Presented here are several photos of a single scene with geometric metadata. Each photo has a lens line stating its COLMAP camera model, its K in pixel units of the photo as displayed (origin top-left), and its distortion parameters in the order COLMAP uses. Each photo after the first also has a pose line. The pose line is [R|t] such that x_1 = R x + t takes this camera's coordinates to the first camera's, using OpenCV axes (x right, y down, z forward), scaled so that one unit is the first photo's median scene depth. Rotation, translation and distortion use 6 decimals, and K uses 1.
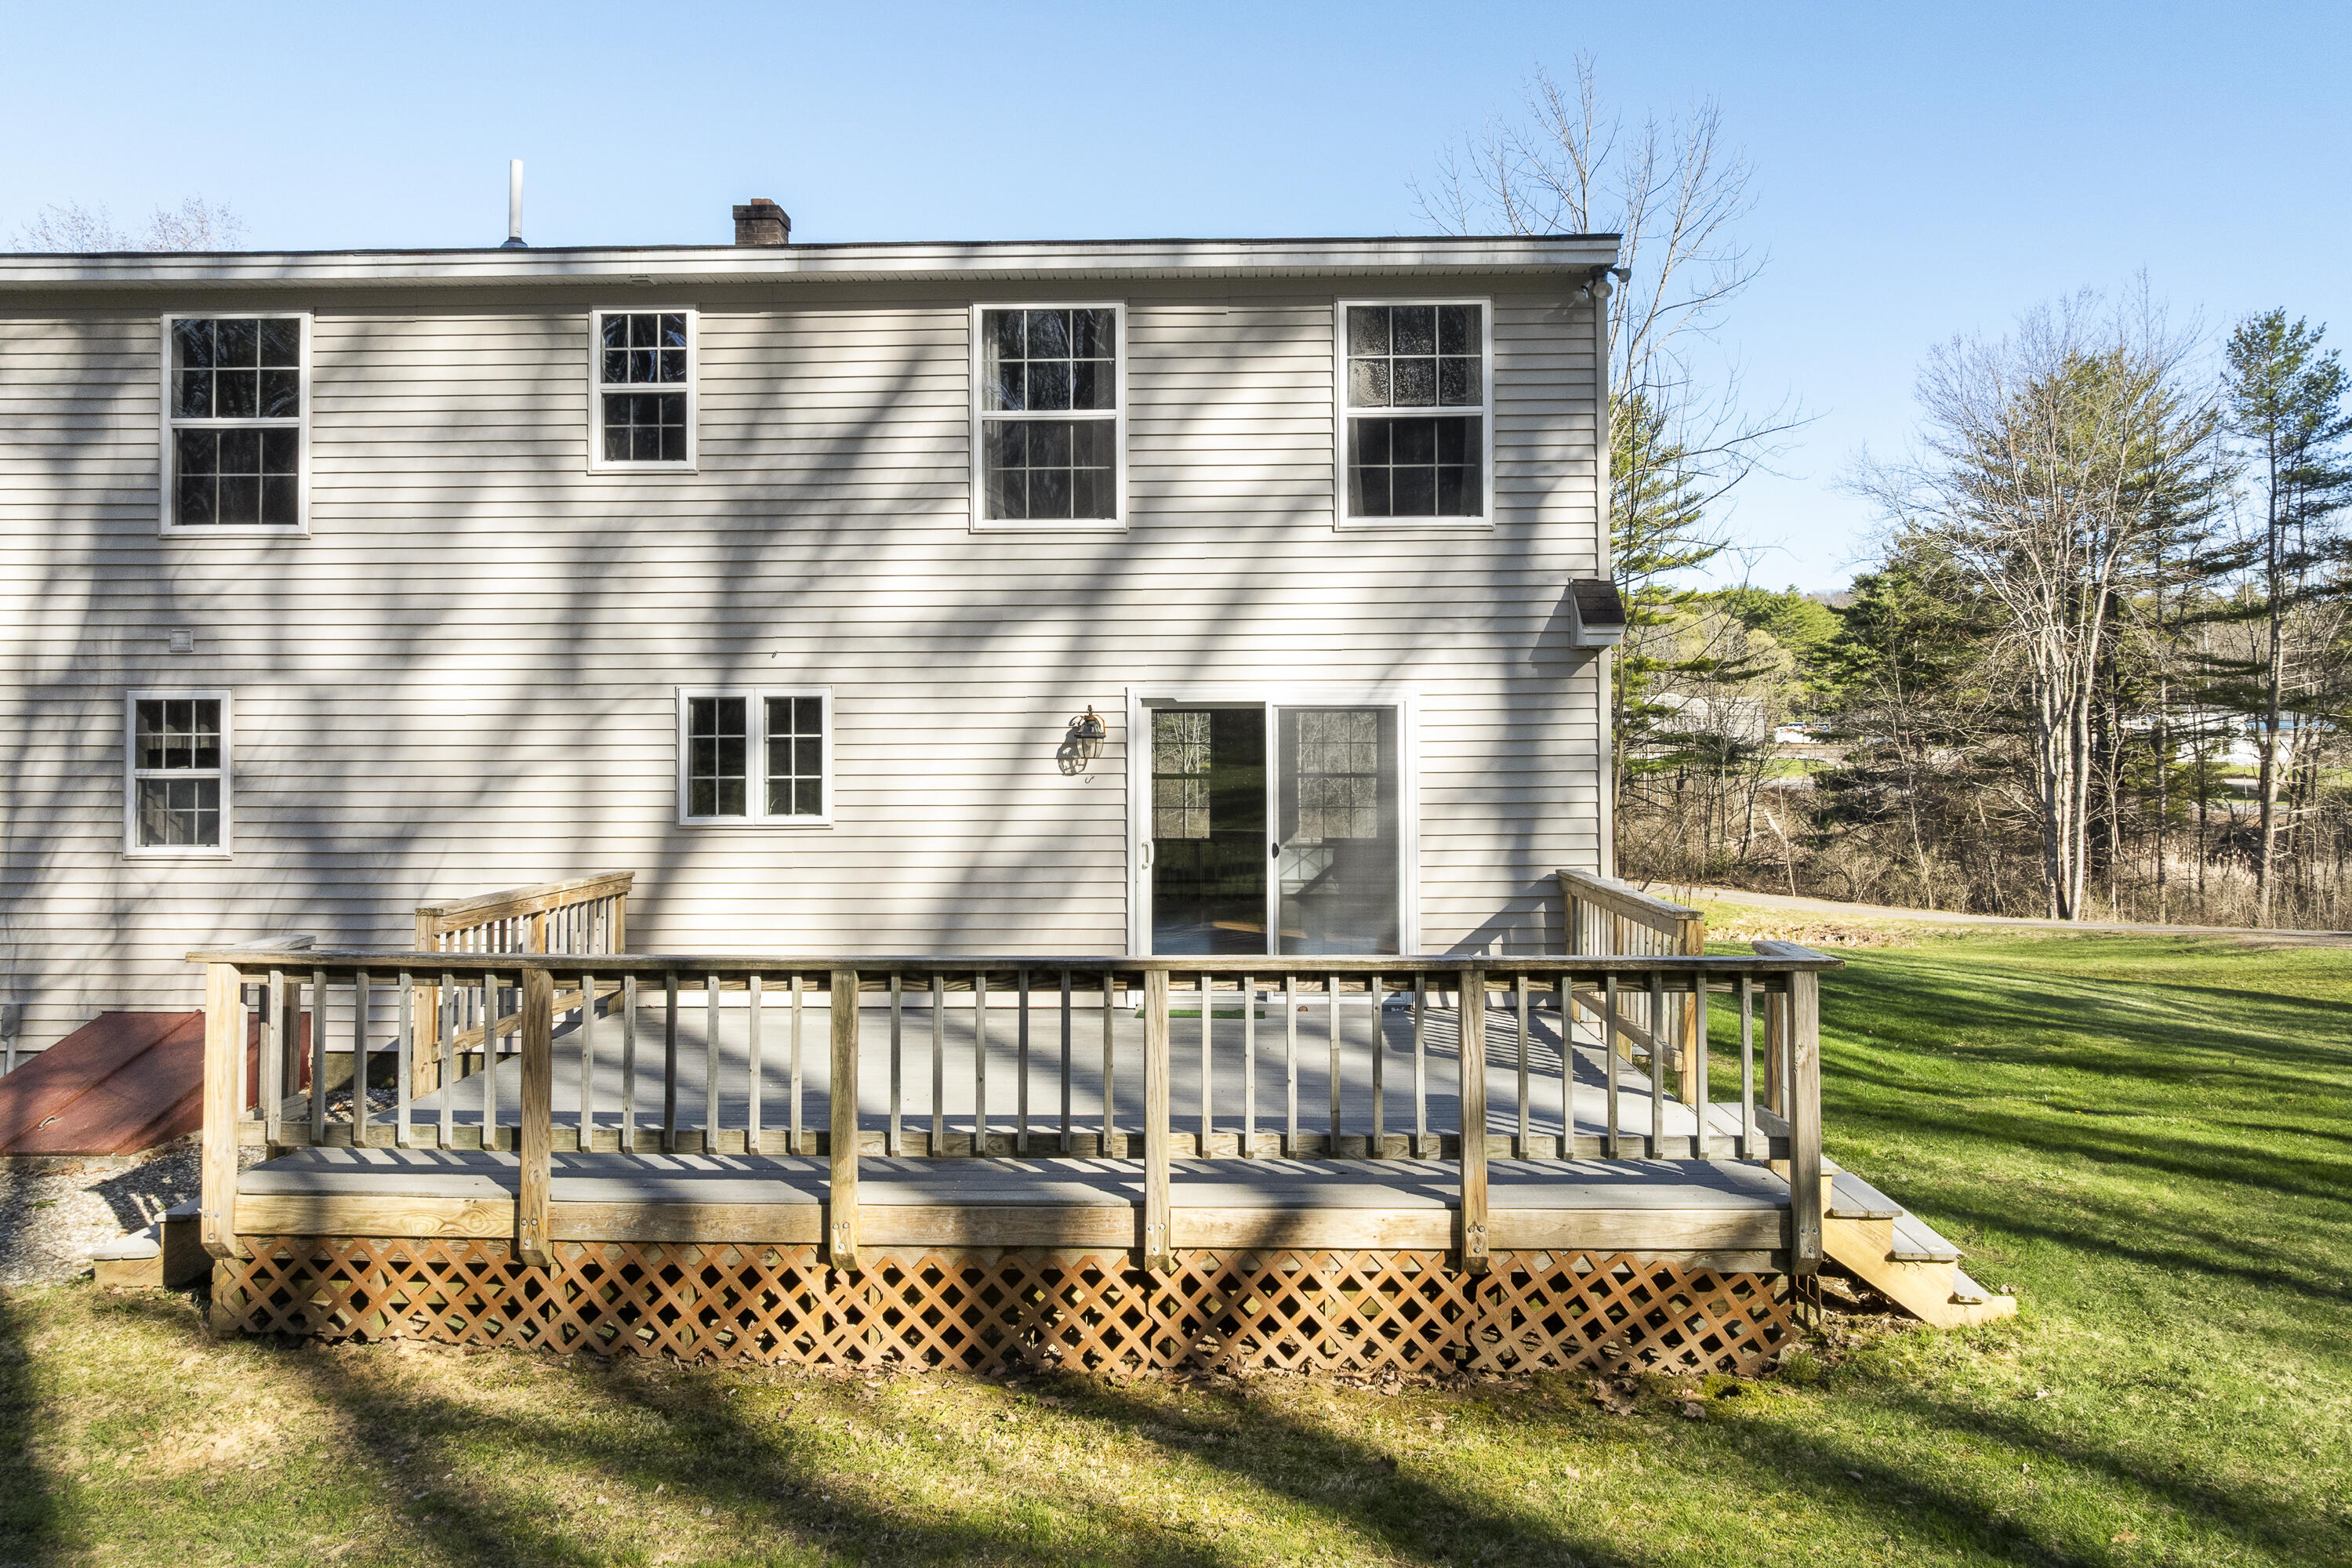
lens RADIAL K [[1719.9, 0, 1158.2], [0, 1719.9, 712.9], [0, 0, 1]] dist [-0.006788, 0.005586]
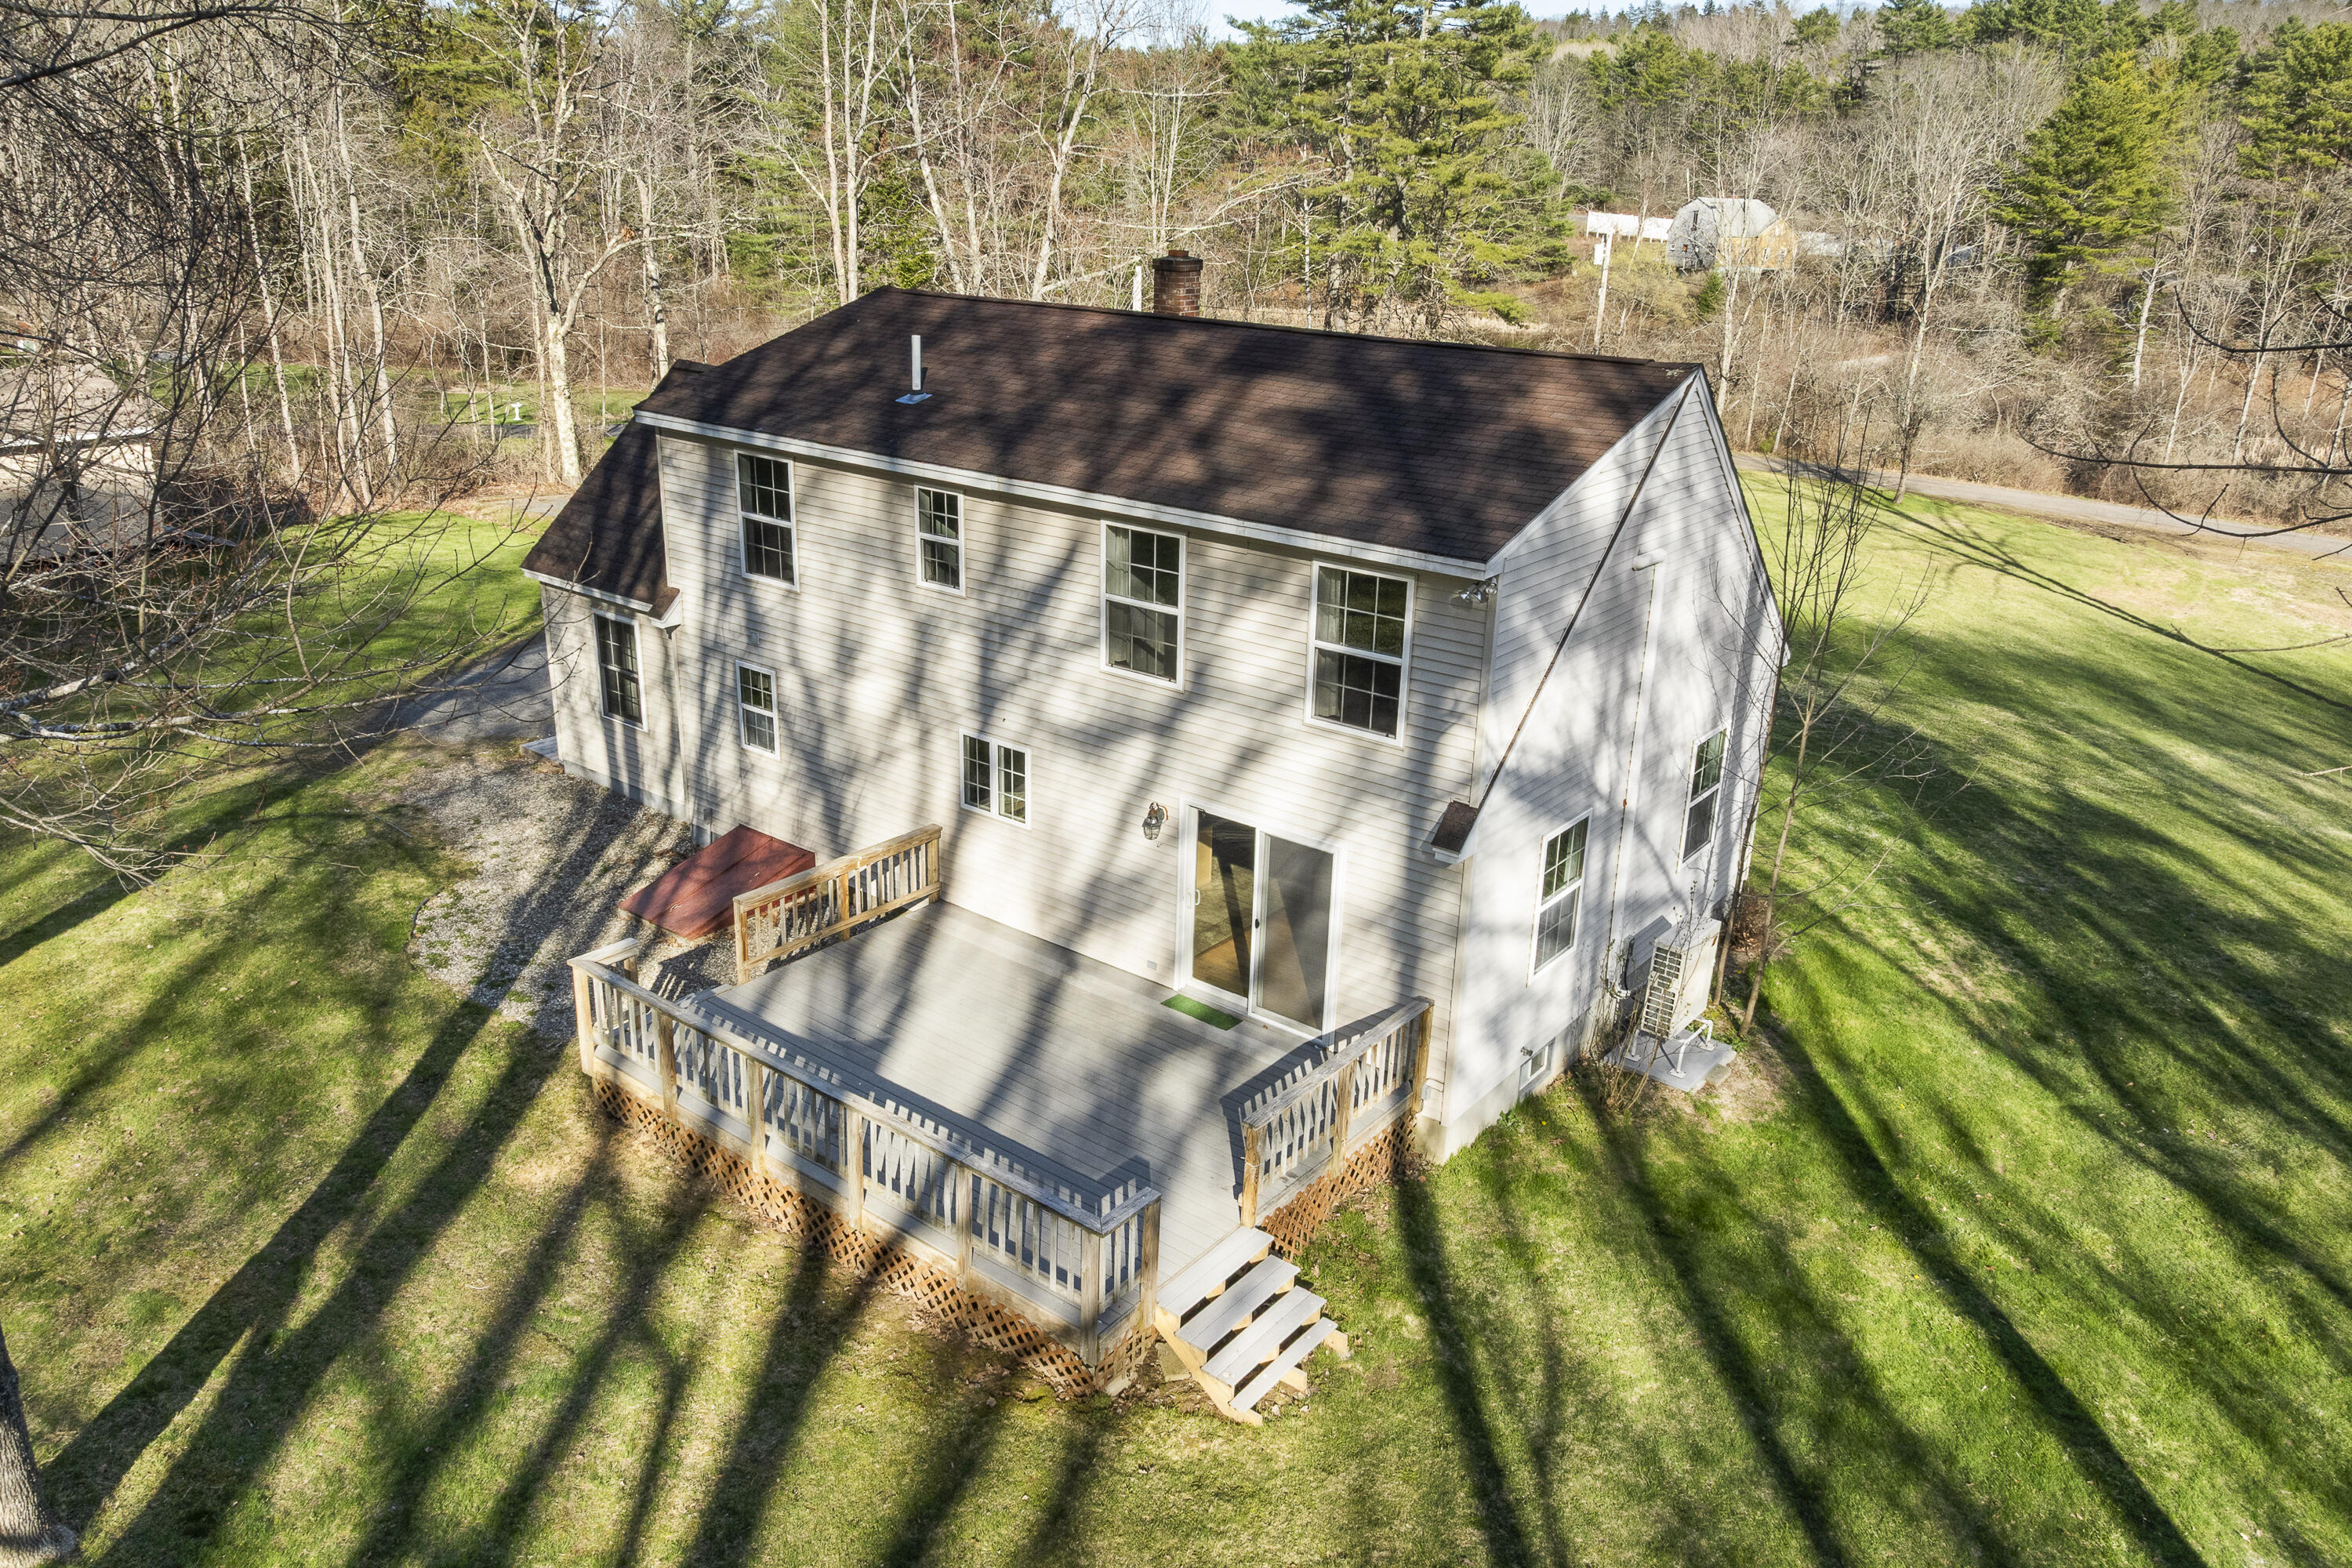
lens RADIAL K [[1719.9, 0, 1170.6], [0, 1719.9, 801.4], [0, 0, 1]] dist [-0.006788, 0.005586]
pose [[0.799741, 0.238709, -0.550847, 0.779241], [-0.014656, 0.925040, 0.379586, -0.561845], [0.600166, -0.295497, 0.743291, -0.098350]]
